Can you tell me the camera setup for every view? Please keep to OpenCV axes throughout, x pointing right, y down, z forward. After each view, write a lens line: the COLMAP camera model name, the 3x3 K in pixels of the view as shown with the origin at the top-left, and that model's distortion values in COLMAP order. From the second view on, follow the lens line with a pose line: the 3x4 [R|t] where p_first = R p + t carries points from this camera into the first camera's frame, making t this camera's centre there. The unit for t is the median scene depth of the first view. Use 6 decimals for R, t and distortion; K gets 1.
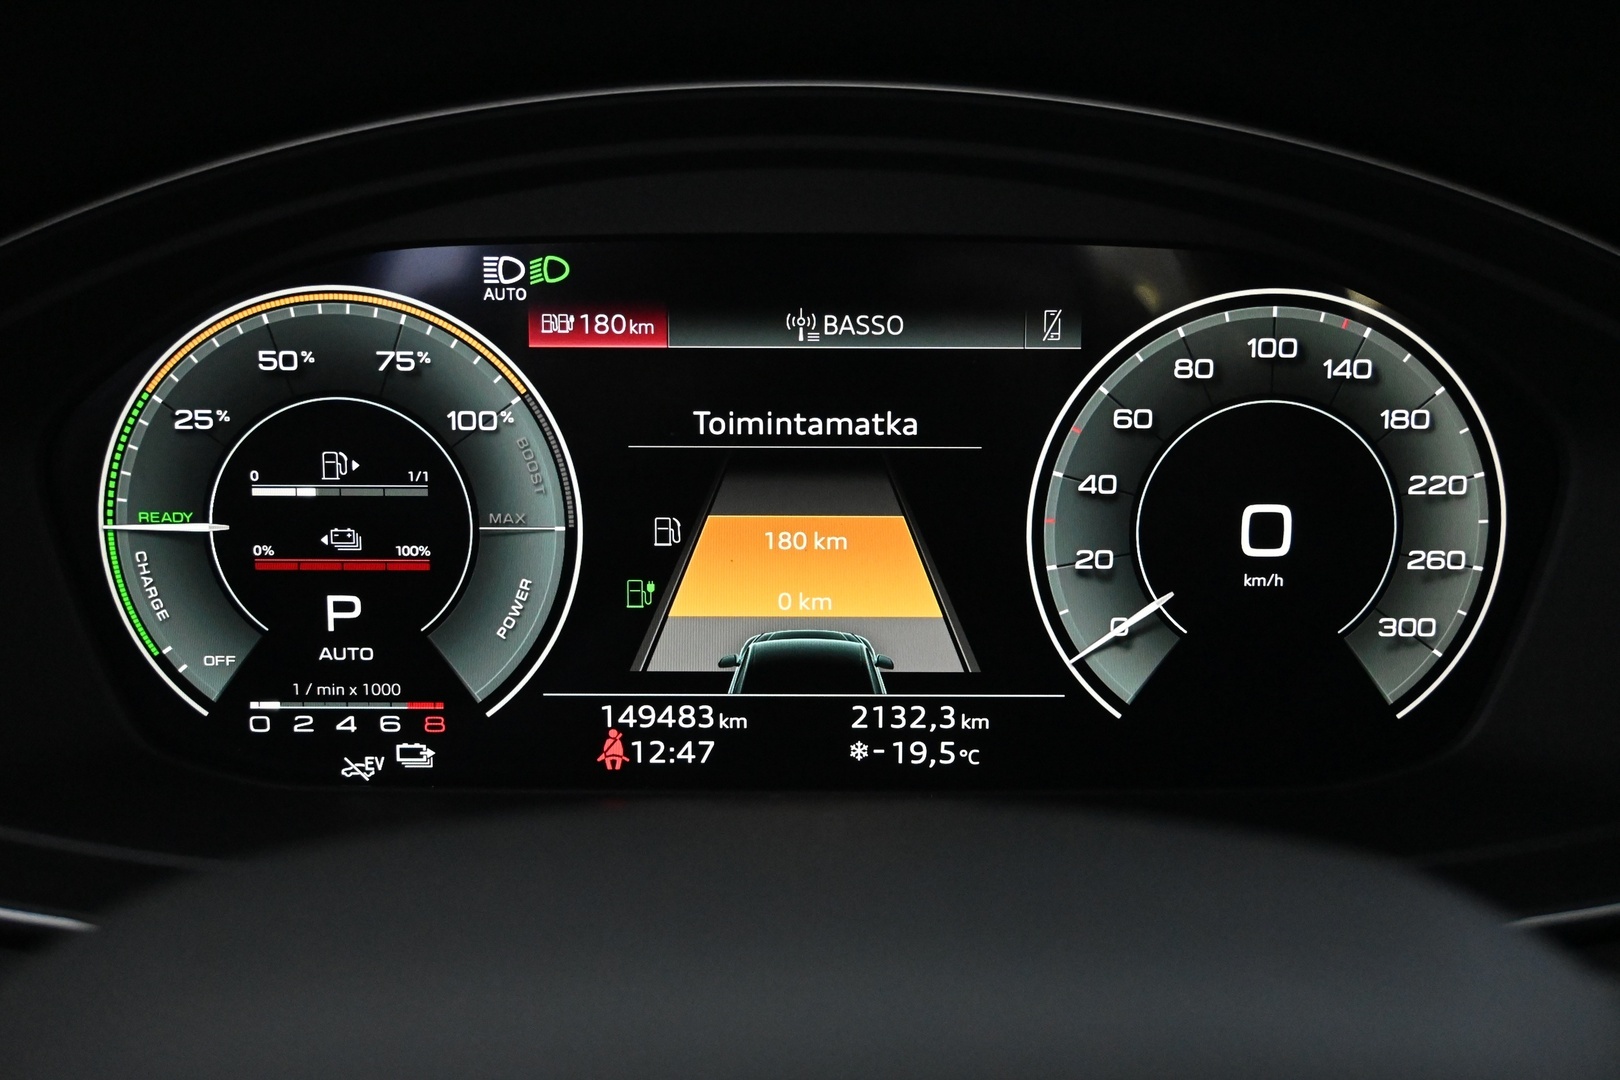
lens RADIAL K [[1813.9, 0, 814.5], [0, 1813.9, 526.9], [0, 0, 1]] dist [-0.001944, 0.000000]
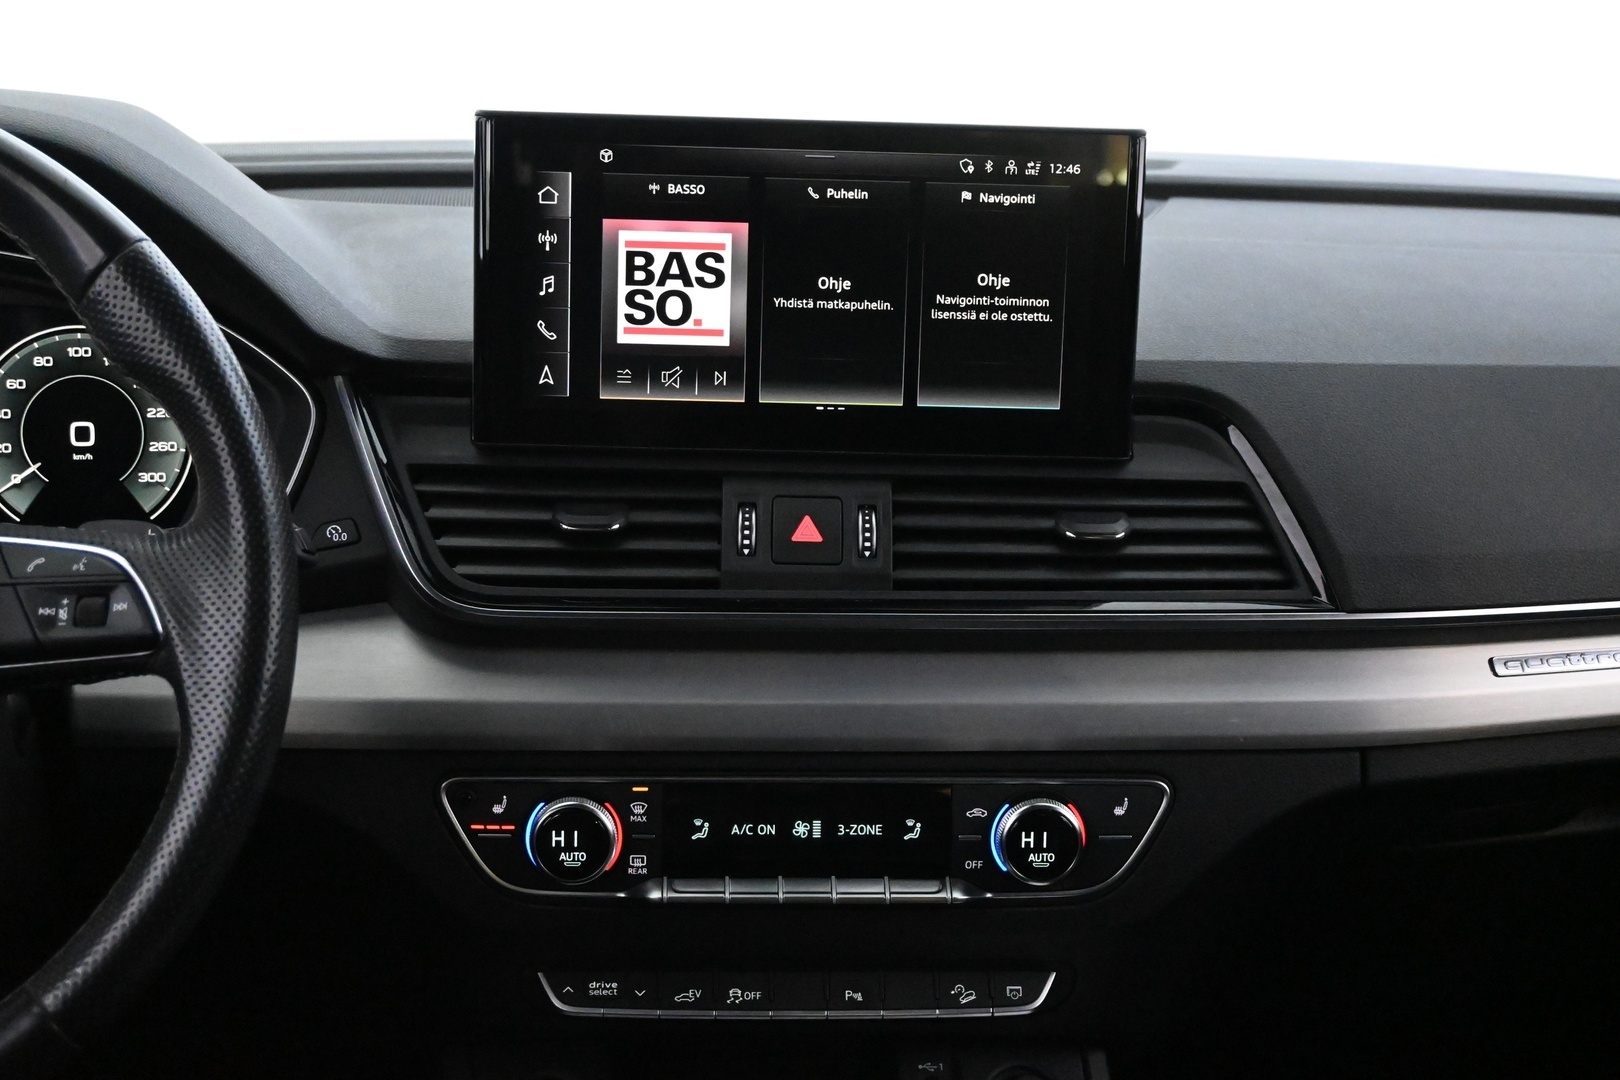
lens RADIAL K [[2331.1, 0, 819.3], [0, 2331.1, 542.3], [0, 0, 1]] dist [0.017109, 0.000000]
pose [[0.982791, -0.020747, 0.183552, 0.611699], [0.024698, 0.999509, -0.019267, 0.213145], [-0.183062, 0.023469, 0.982821, -1.985857]]
